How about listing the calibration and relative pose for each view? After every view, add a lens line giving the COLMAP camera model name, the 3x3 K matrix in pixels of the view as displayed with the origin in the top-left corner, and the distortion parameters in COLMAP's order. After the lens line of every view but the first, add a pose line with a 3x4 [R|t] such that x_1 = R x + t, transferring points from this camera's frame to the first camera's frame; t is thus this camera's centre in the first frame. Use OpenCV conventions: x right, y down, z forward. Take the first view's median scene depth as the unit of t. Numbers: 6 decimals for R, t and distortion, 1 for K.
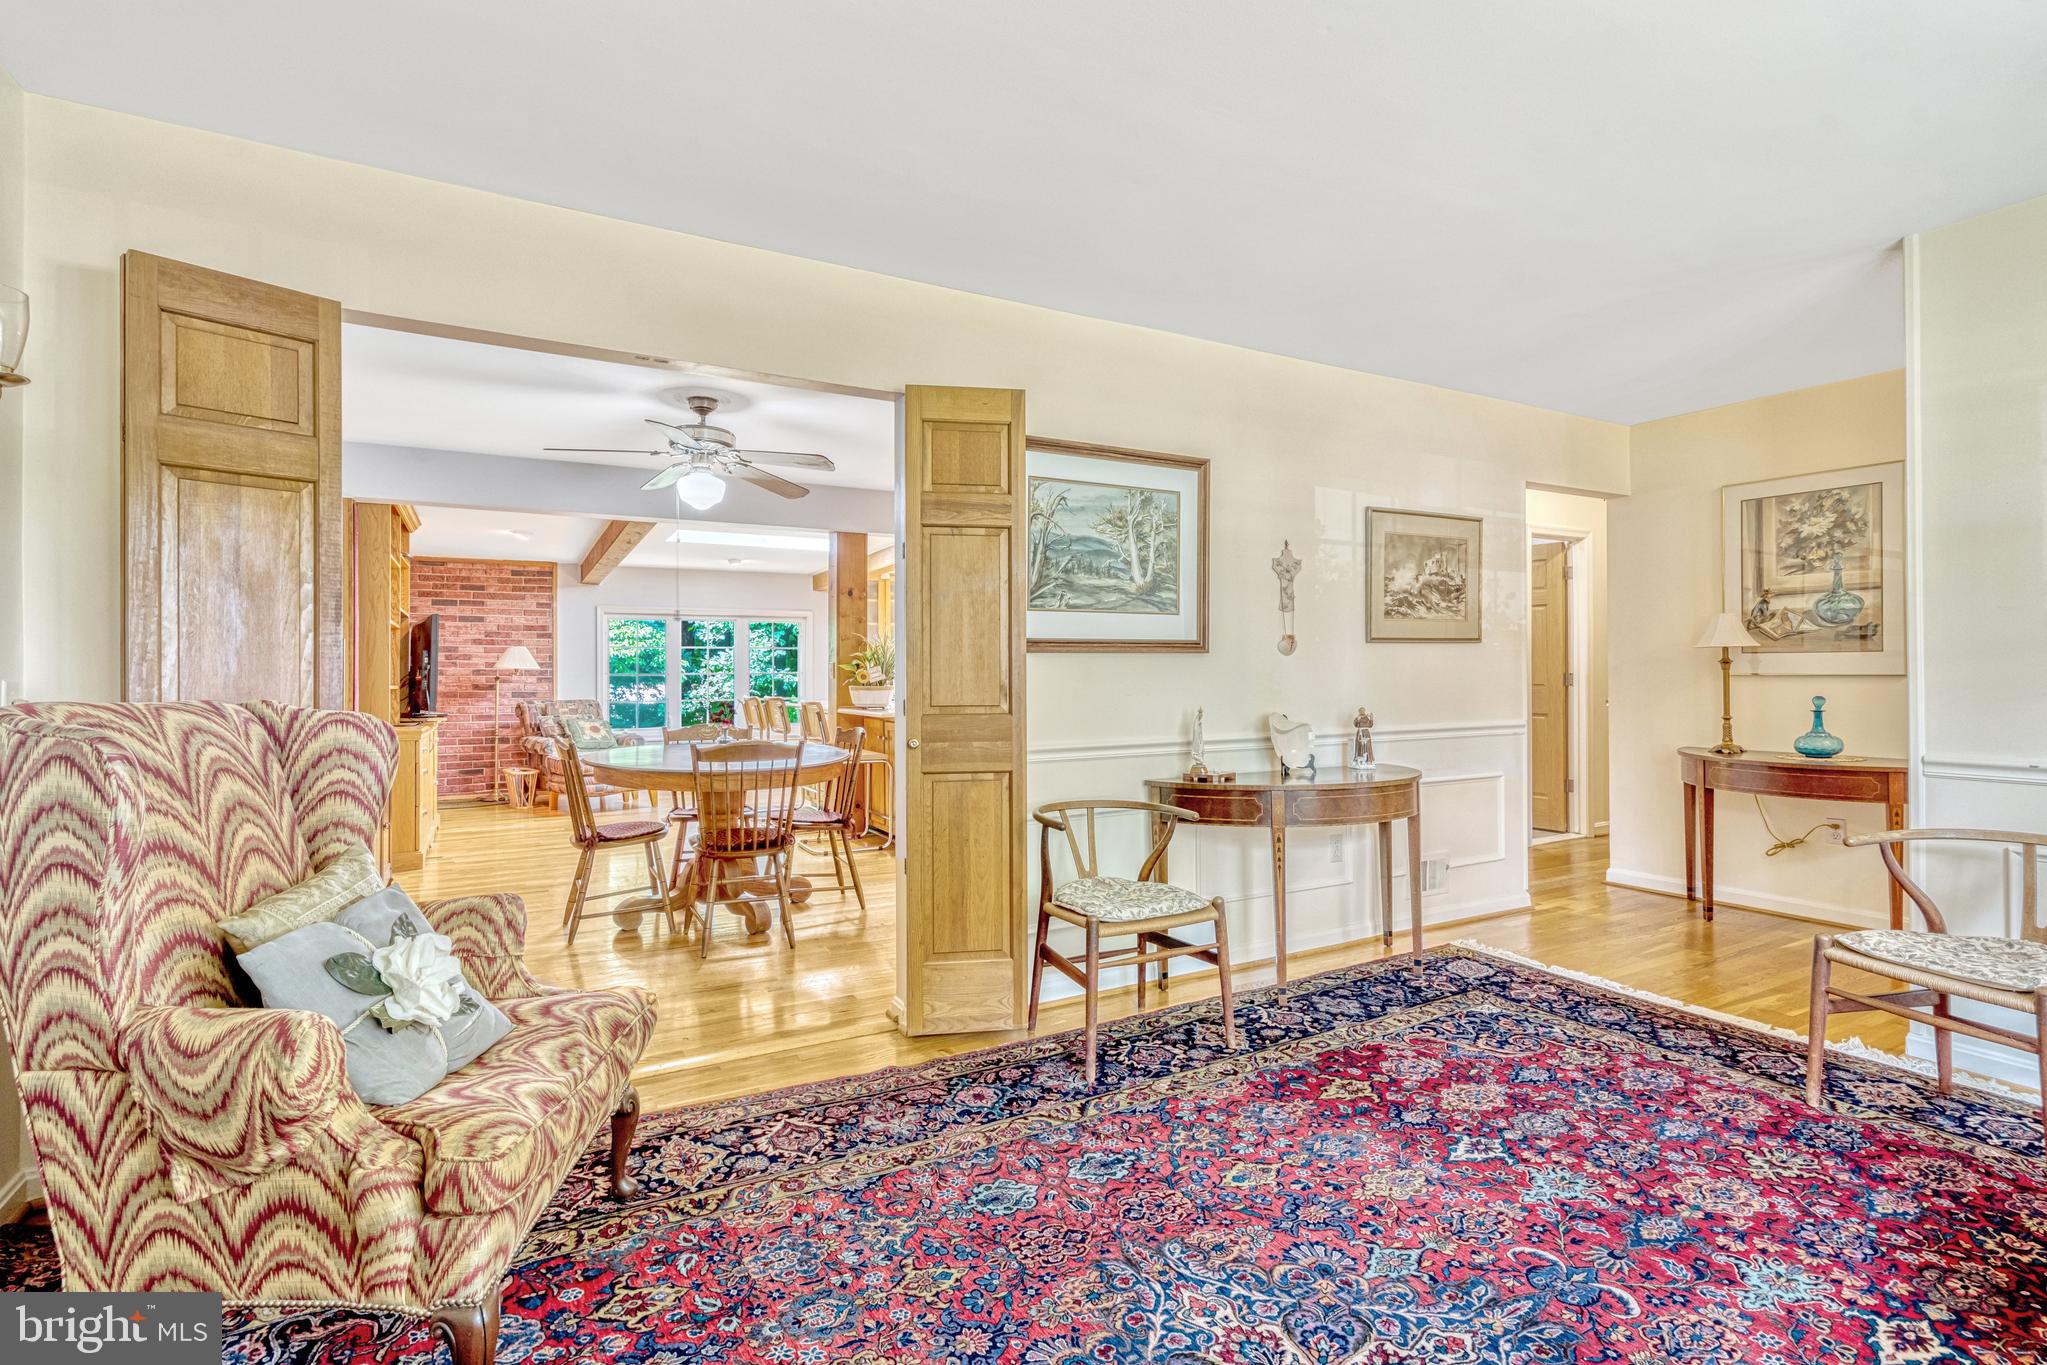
lens RADIAL K [[954.6, 0, 985.6], [0, 954.6, 666.4], [0, 0, 1]] dist [0.003805, -0.000337]
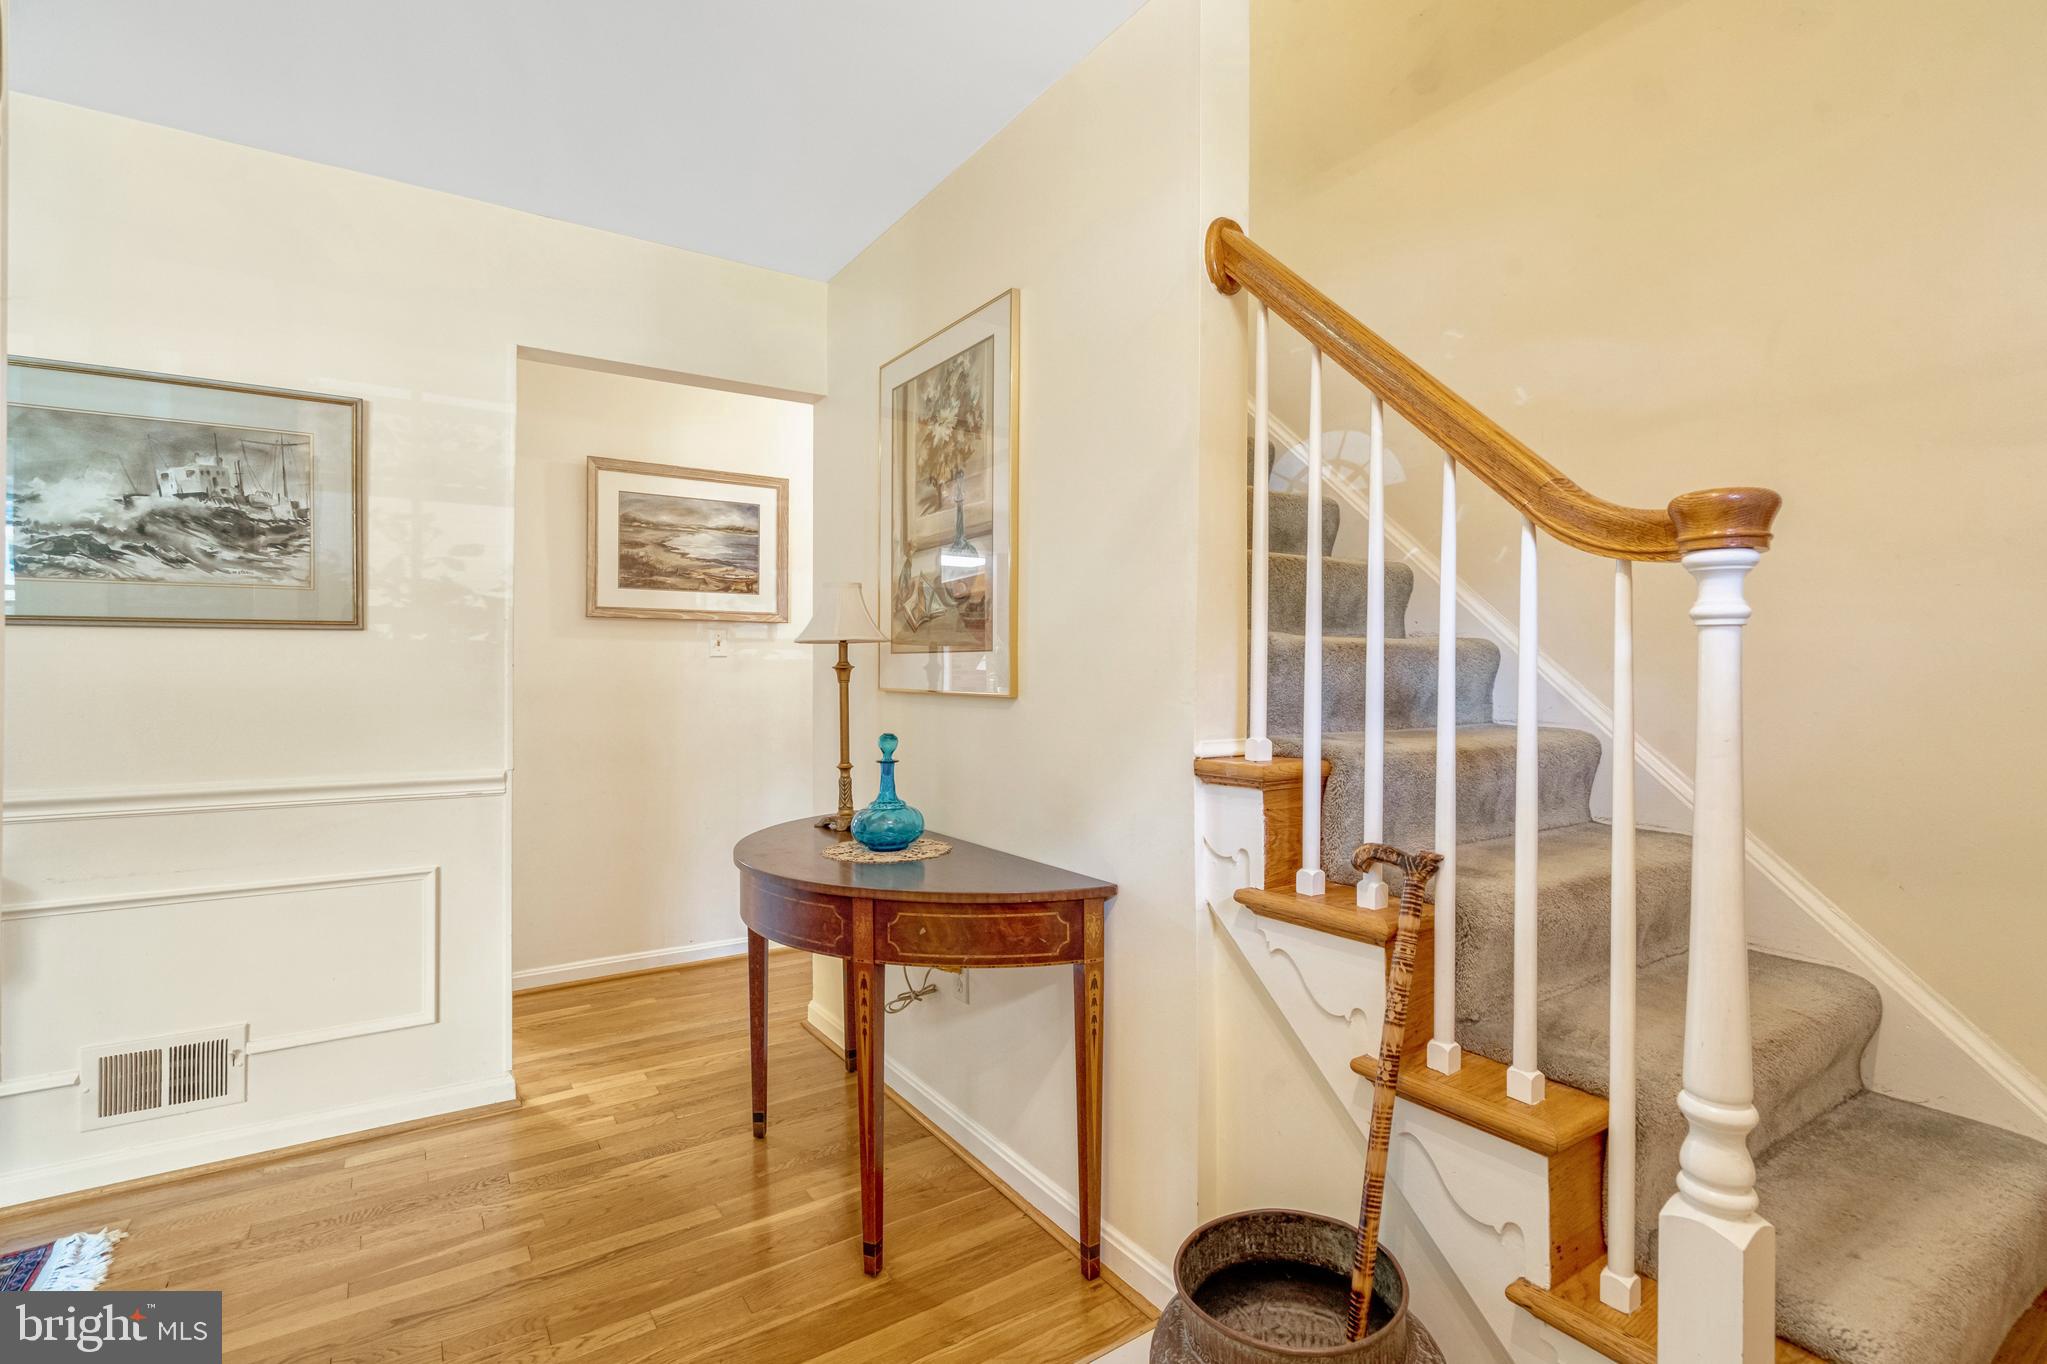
lens RADIAL K [[954.6, 0, 1013.0], [0, 954.6, 666.7], [0, 0, 1]] dist [0.003805, -0.000337]
pose [[0.996414, 0.005942, 0.084399, 0.862265], [-0.006532, 0.999956, 0.006719, -0.010258], [-0.084355, -0.007246, 0.996409, 0.443988]]
